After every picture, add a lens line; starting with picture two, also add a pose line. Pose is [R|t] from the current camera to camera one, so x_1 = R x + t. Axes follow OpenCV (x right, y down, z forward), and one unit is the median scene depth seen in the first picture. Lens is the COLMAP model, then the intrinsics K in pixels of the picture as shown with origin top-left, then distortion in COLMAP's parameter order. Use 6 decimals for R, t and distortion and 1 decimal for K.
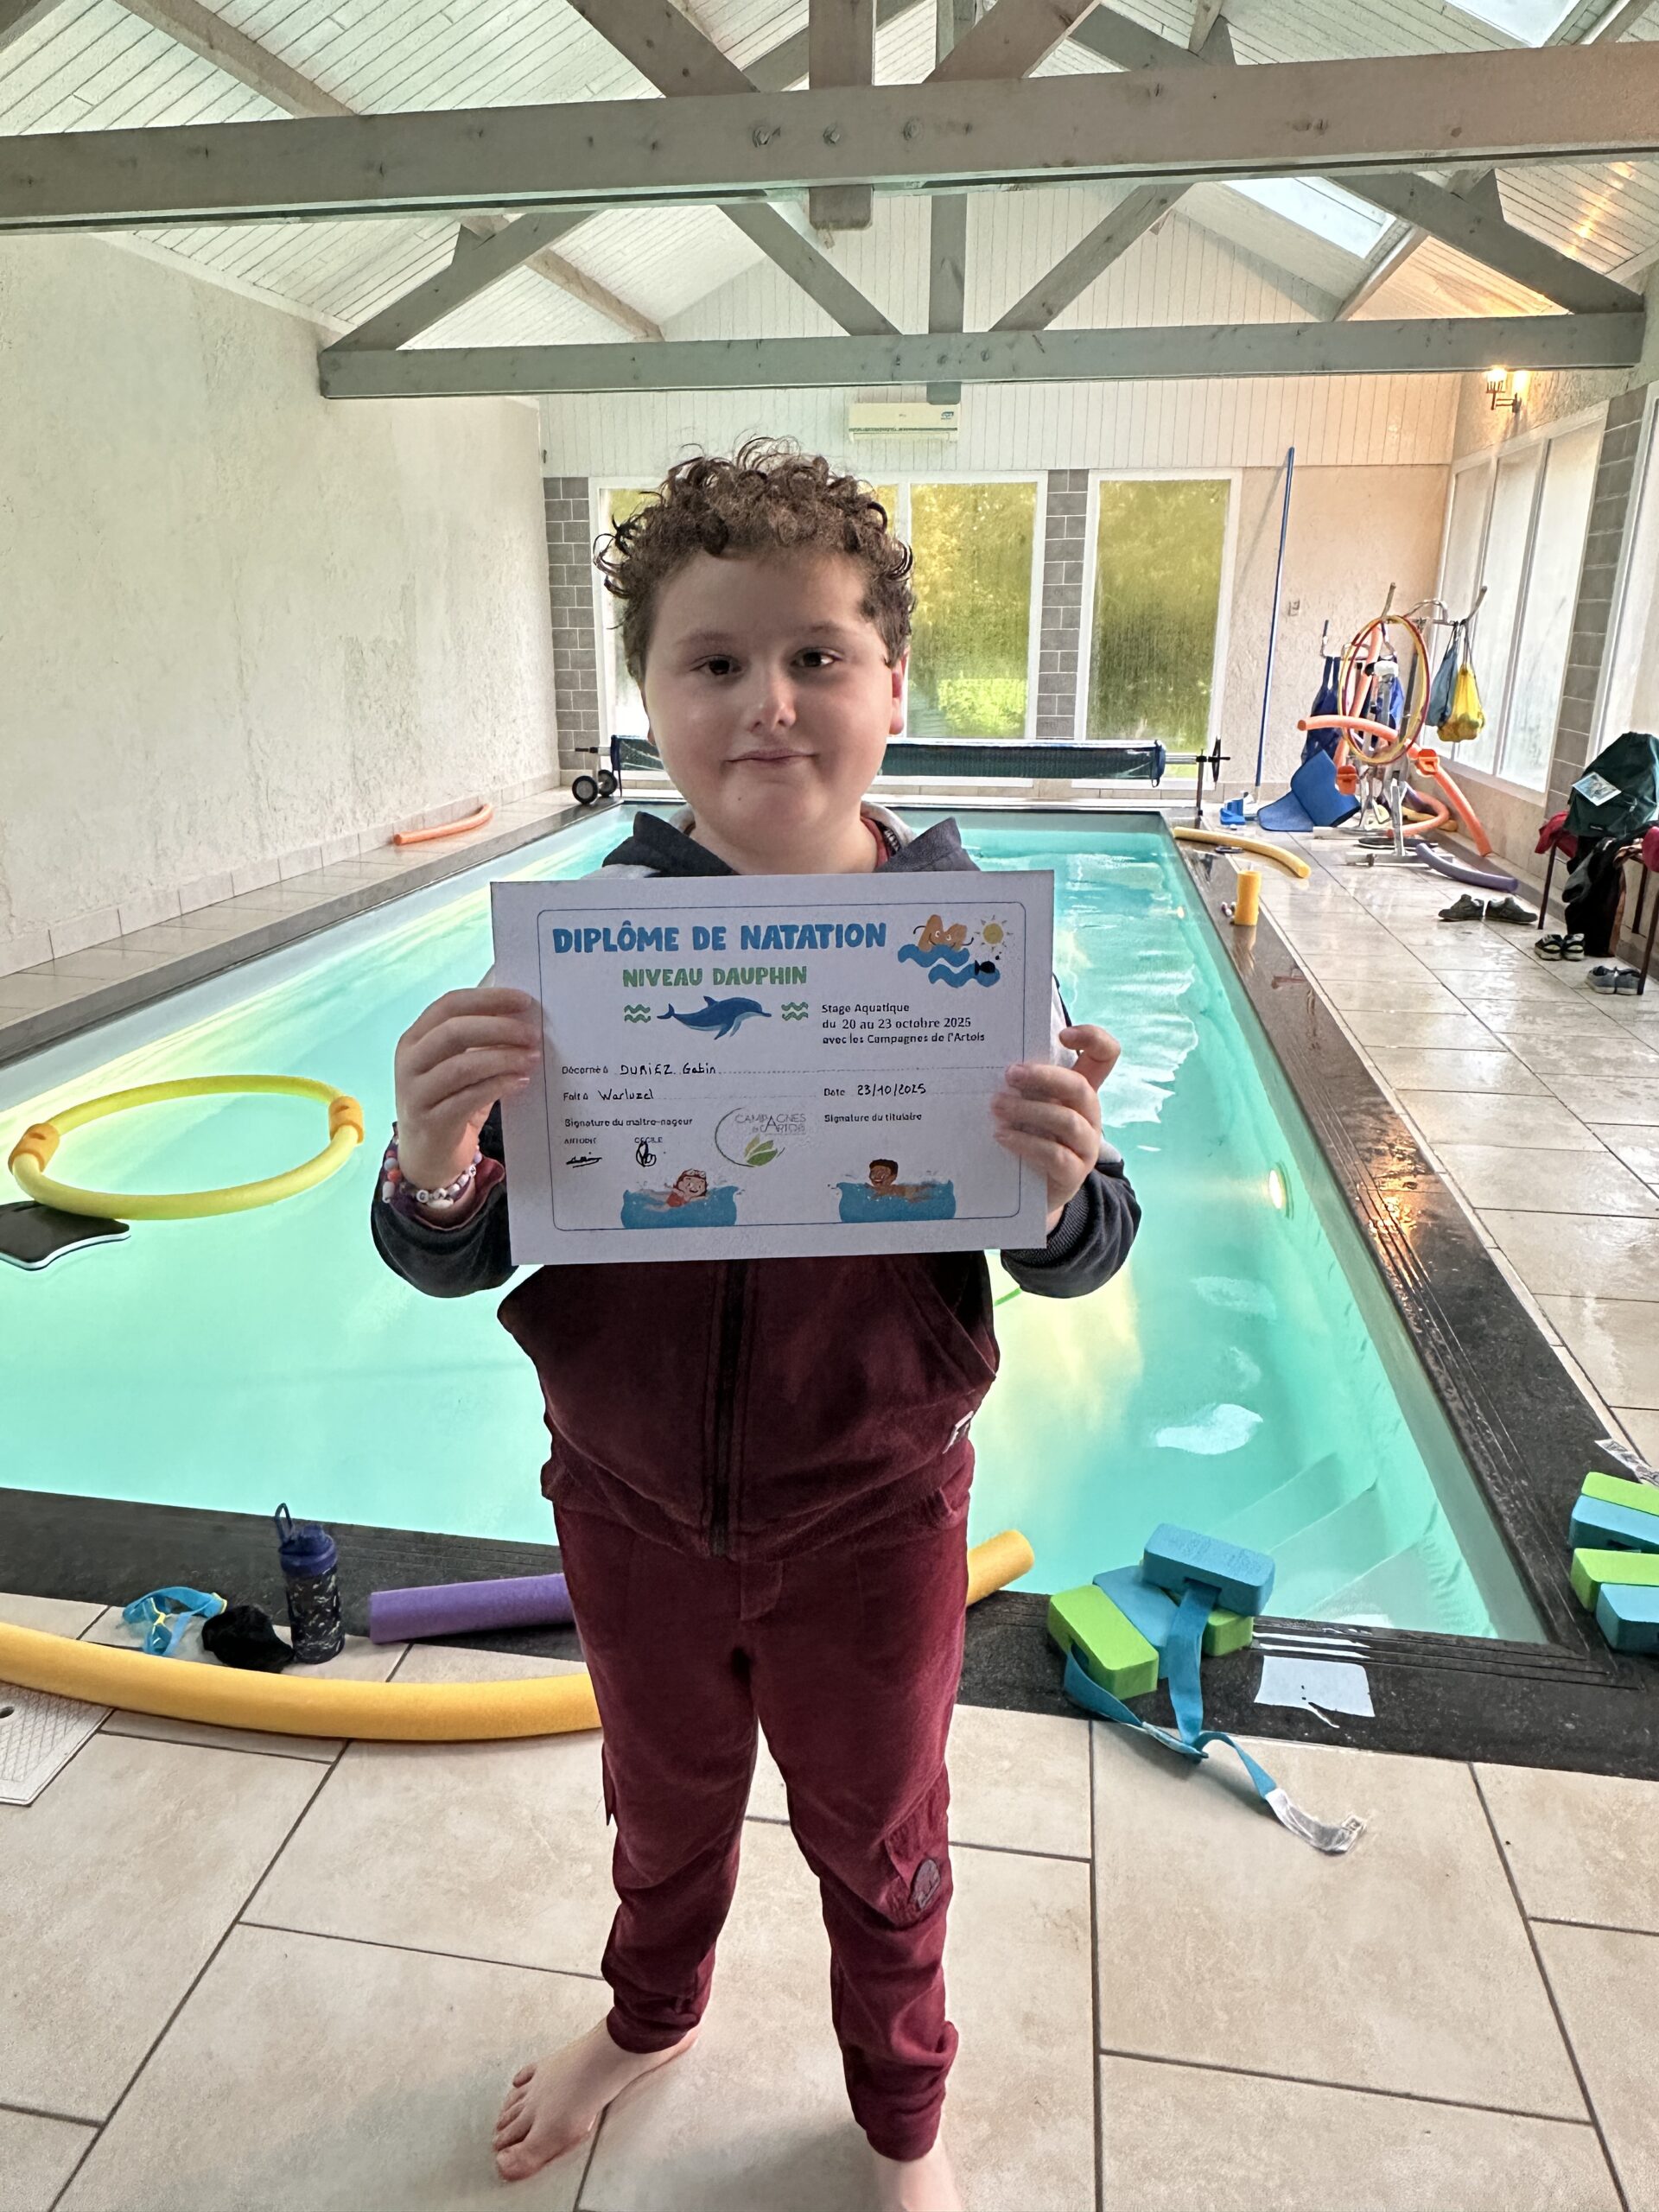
lens RADIAL K [[1459.8, 0, 824.1], [0, 1459.8, 1110.8], [0, 0, 1]] dist [-0.001099, 0.000136]
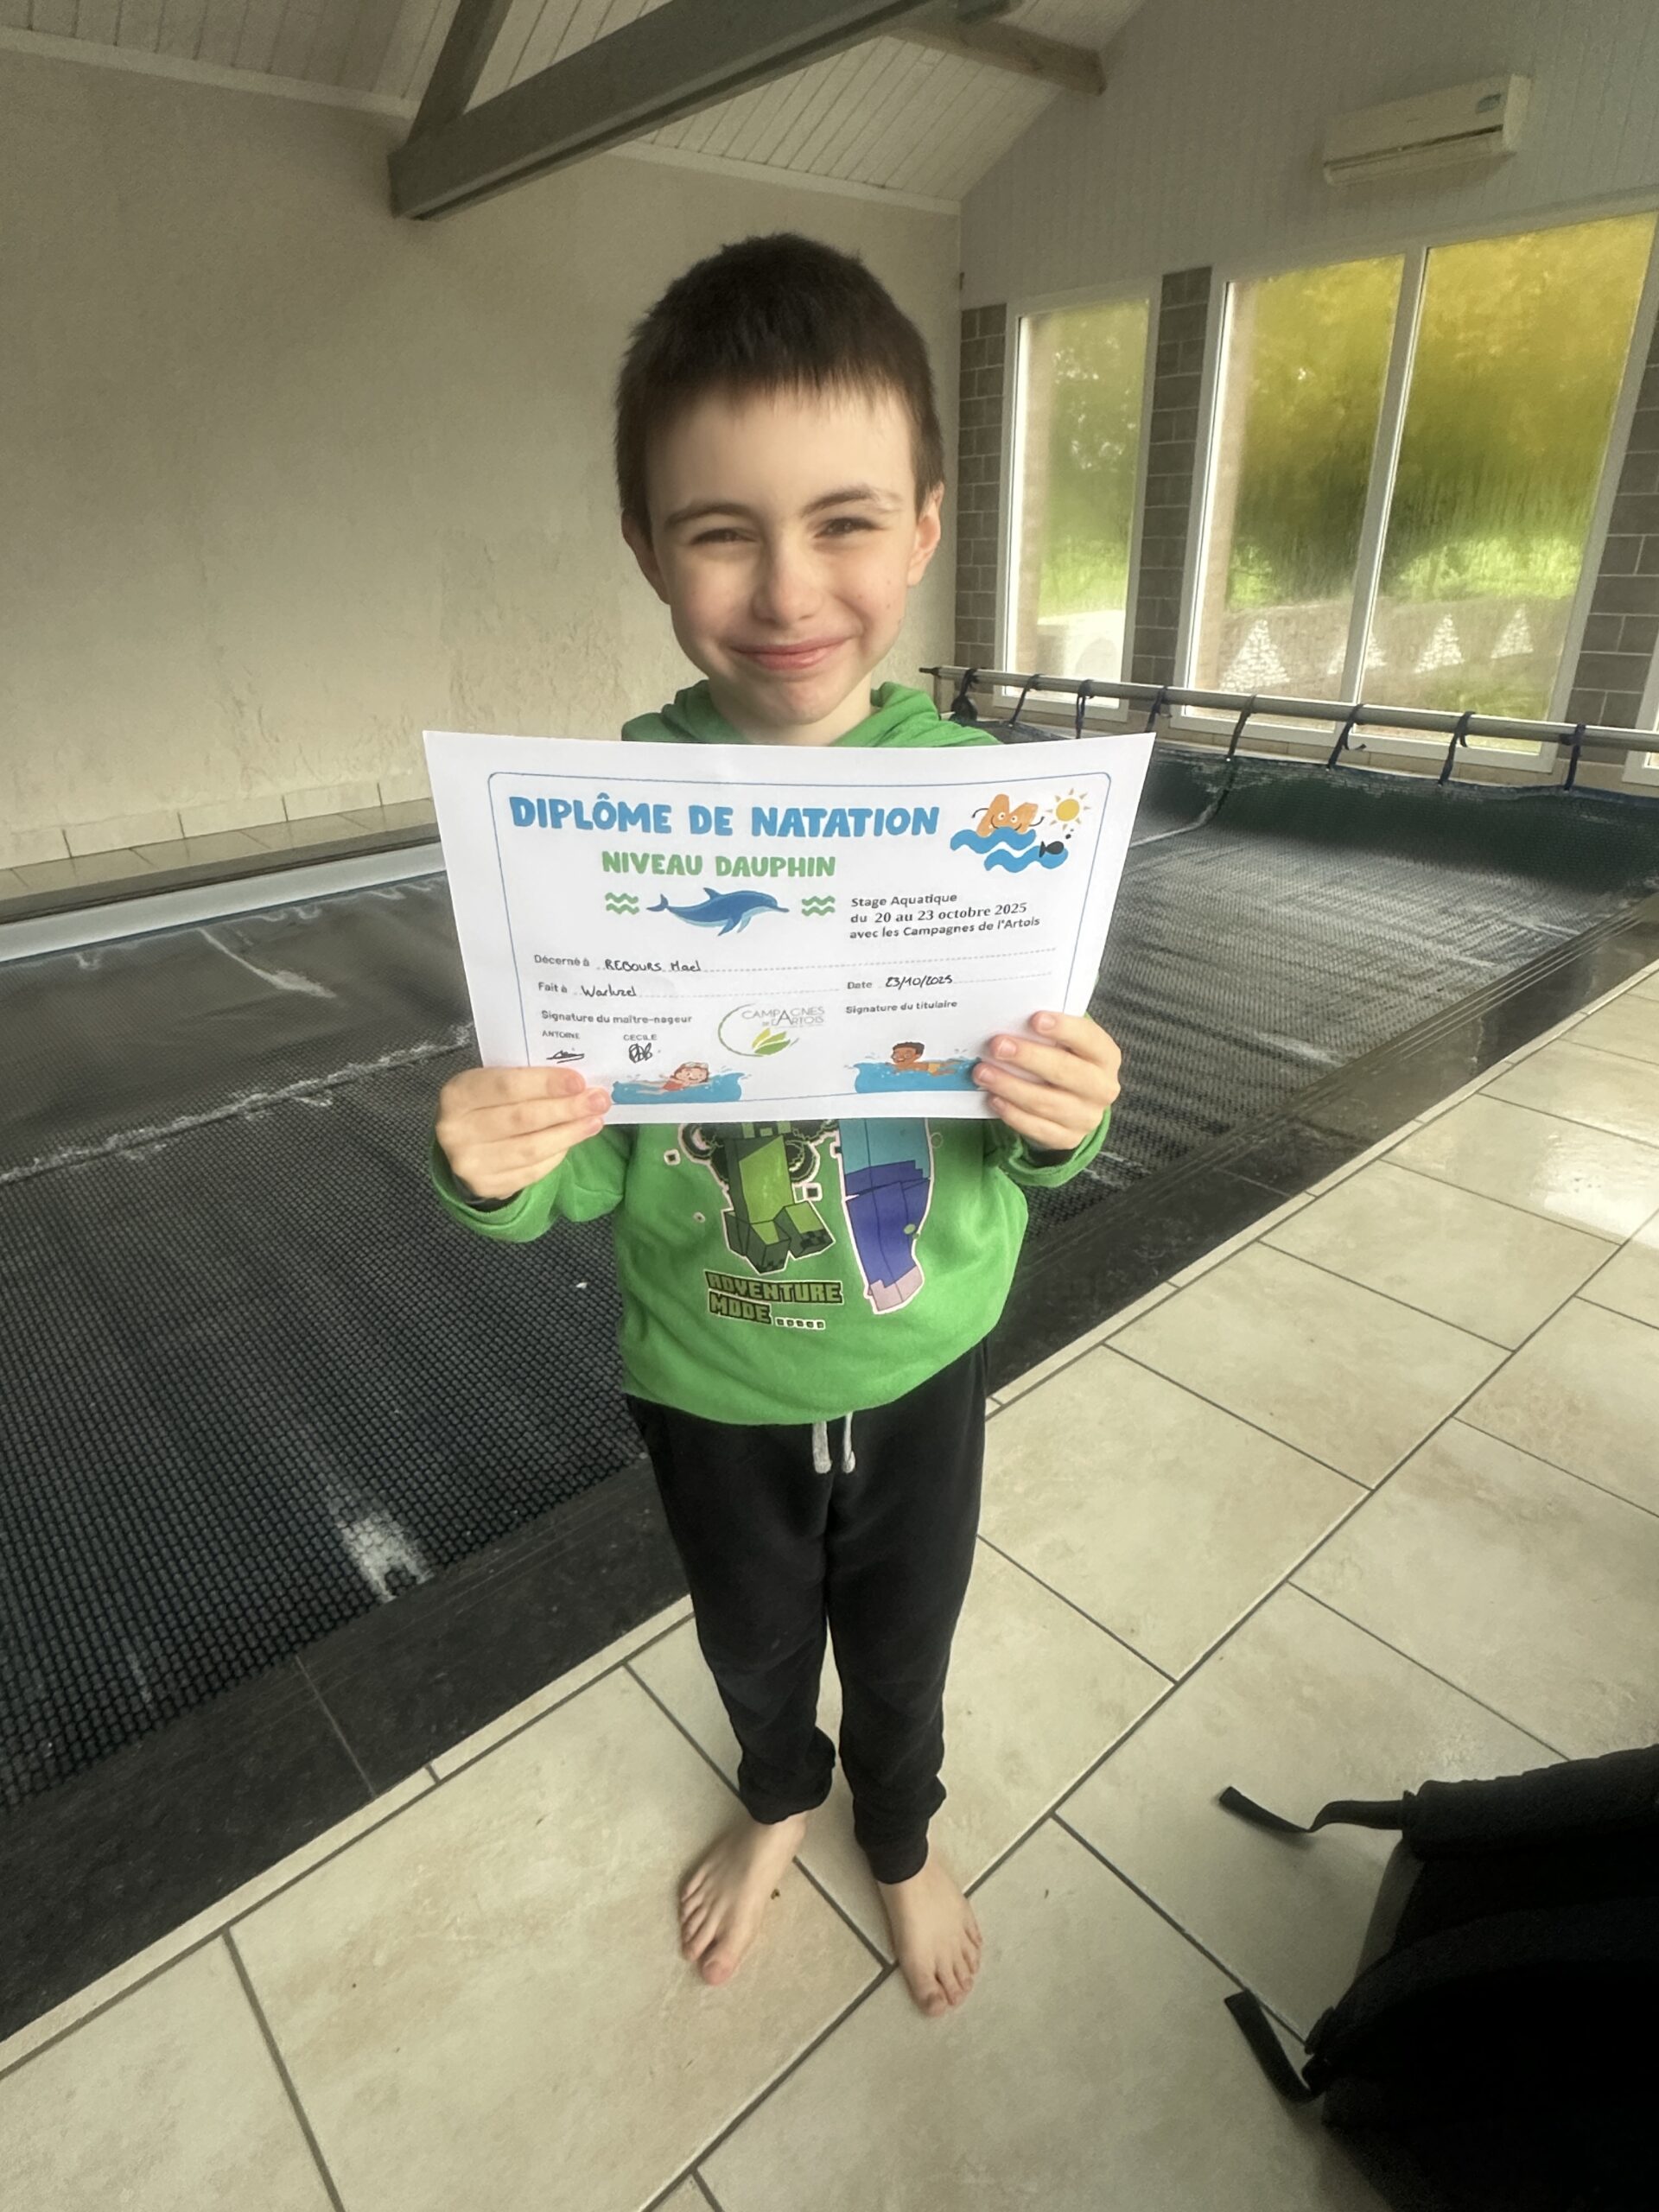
lens RADIAL K [[1236.9, 0, 808.4], [0, 1236.9, 1096.1], [0, 0, 1]] dist [-0.000135, -0.001321]
pose [[0.761039, 0.259183, -0.594679, 0.351082], [-0.186259, 0.965421, 0.182402, -0.186131], [0.621391, -0.028051, 0.782998, 0.586943]]
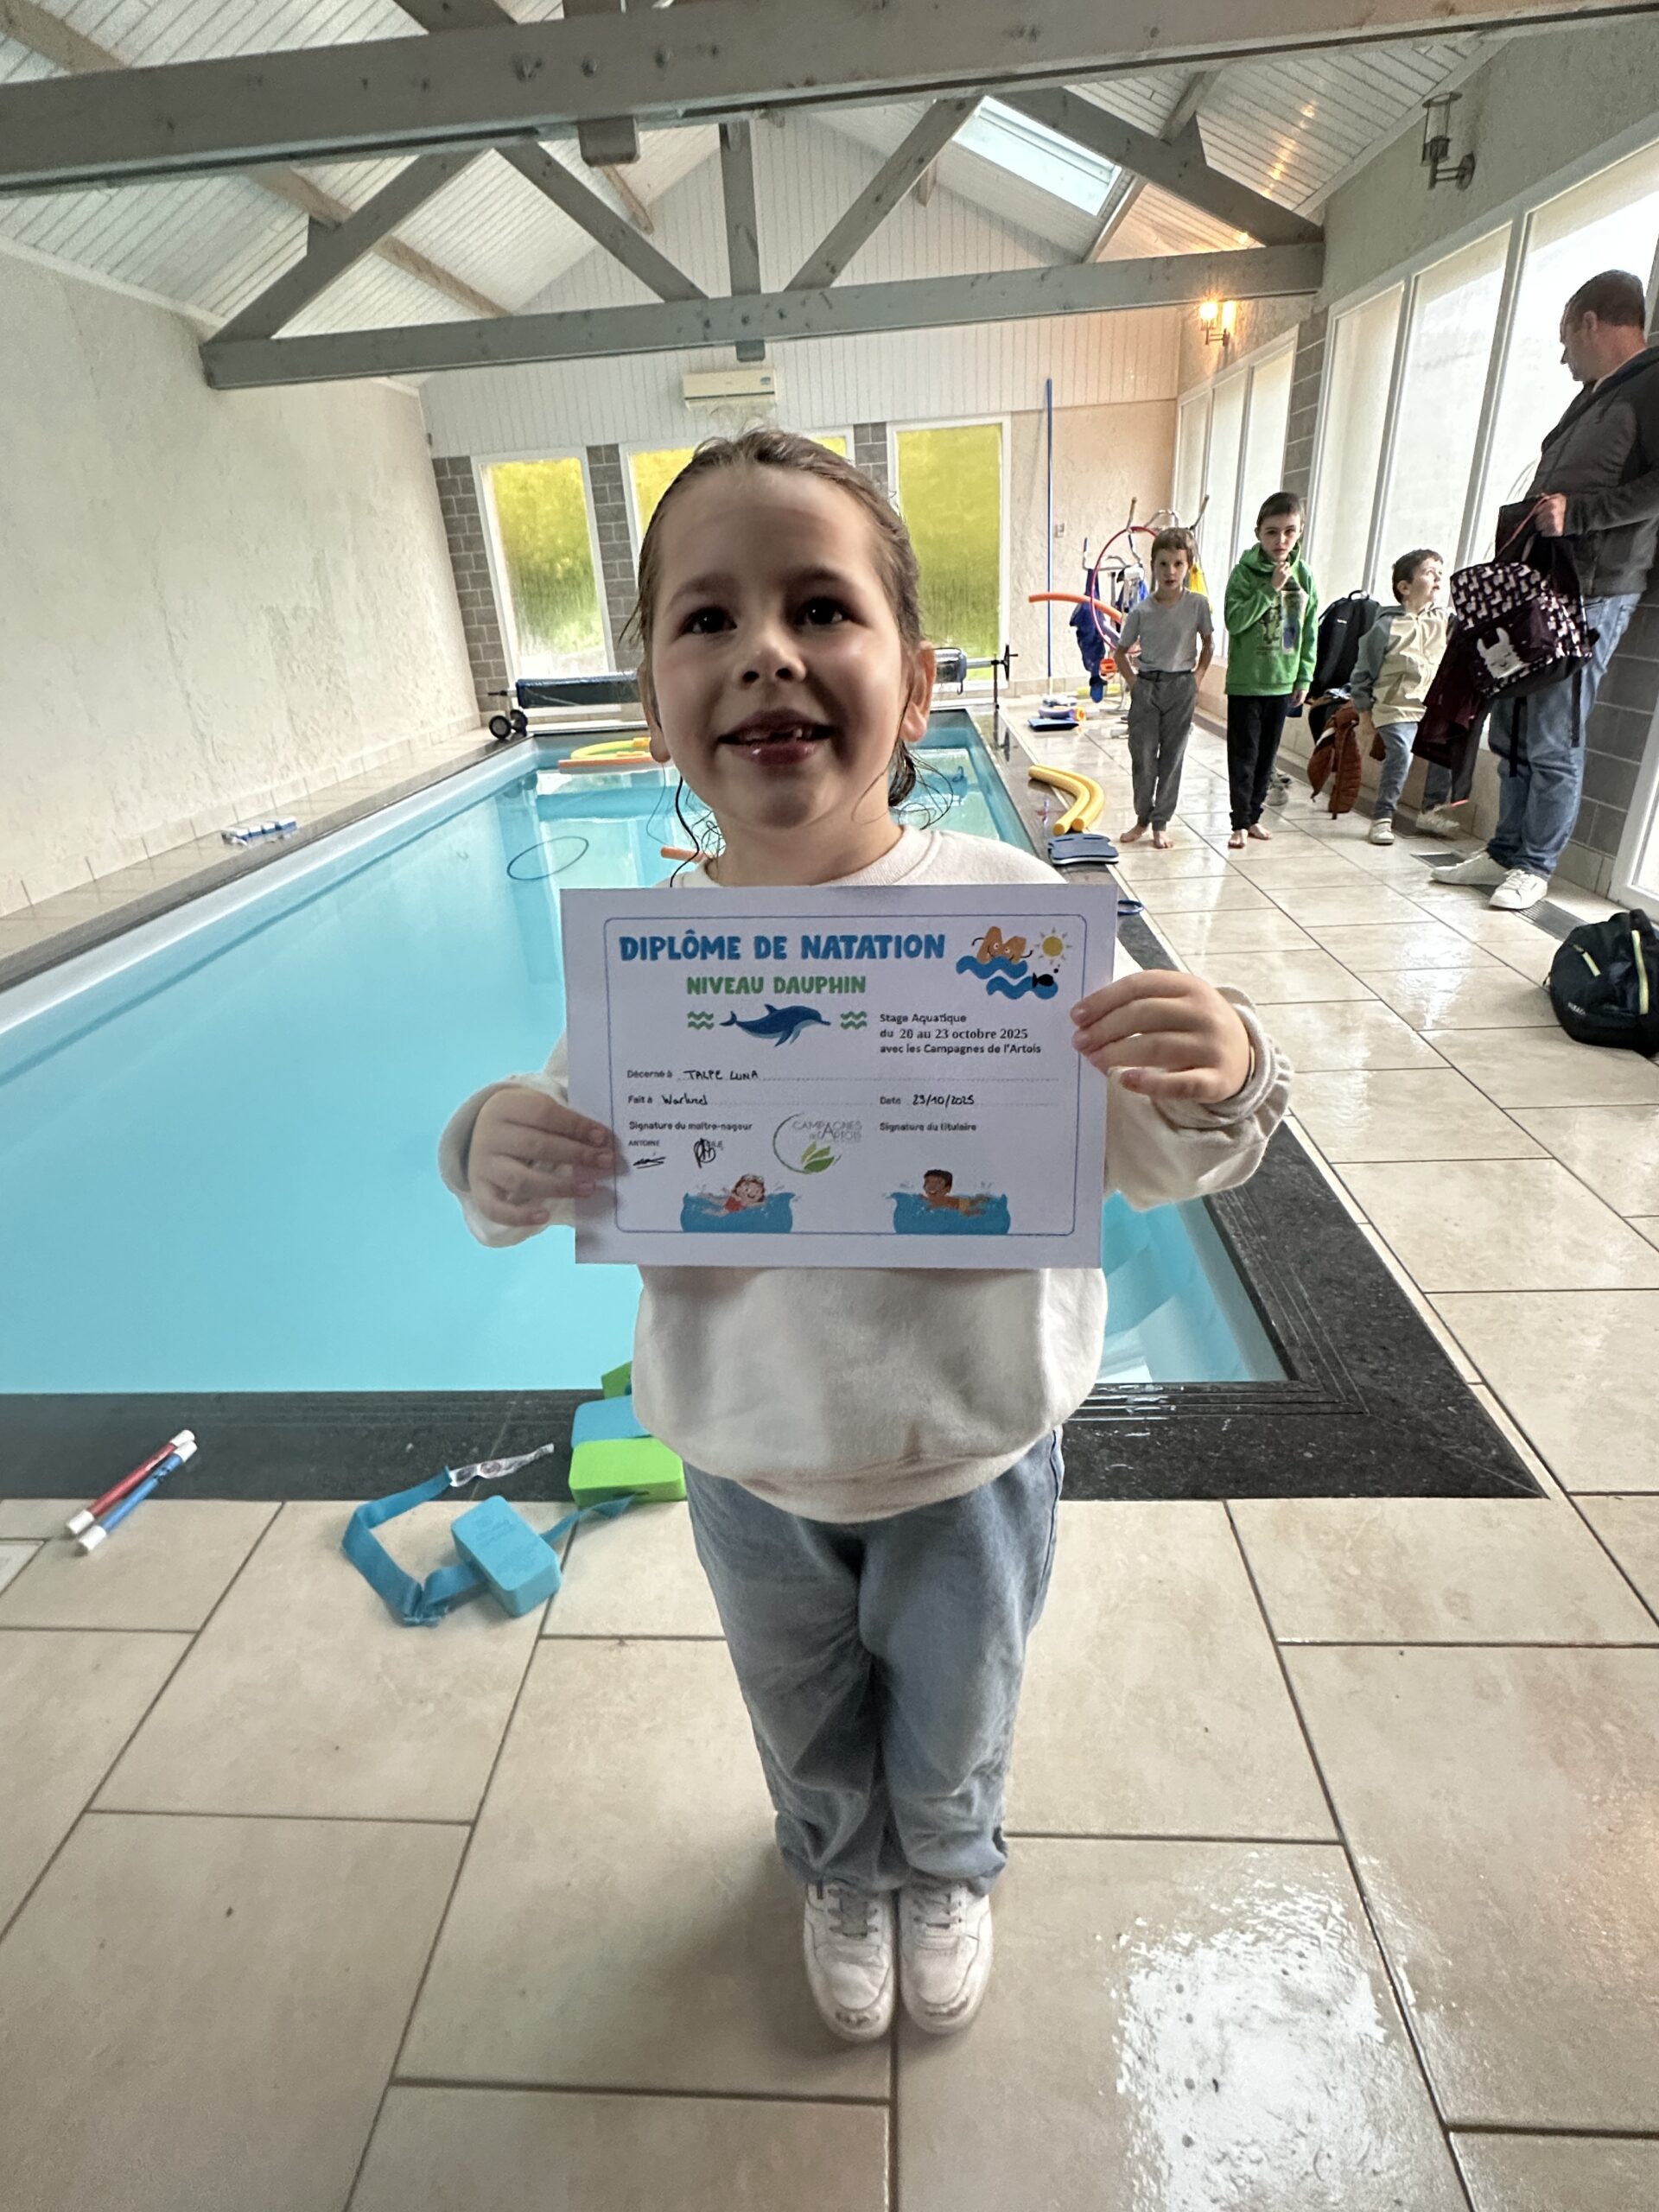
lens RADIAL K [[1099.5, 0, 828.1], [0, 1099.5, 1099.6], [0, 0, 1]] dist [0.000308, 0.000143]
pose [[0.992913, -0.100380, 0.063617, 0.025214], [0.092093, 0.988251, 0.121983, 0.000848], [-0.075114, -0.115260, 0.990491, 0.046932]]
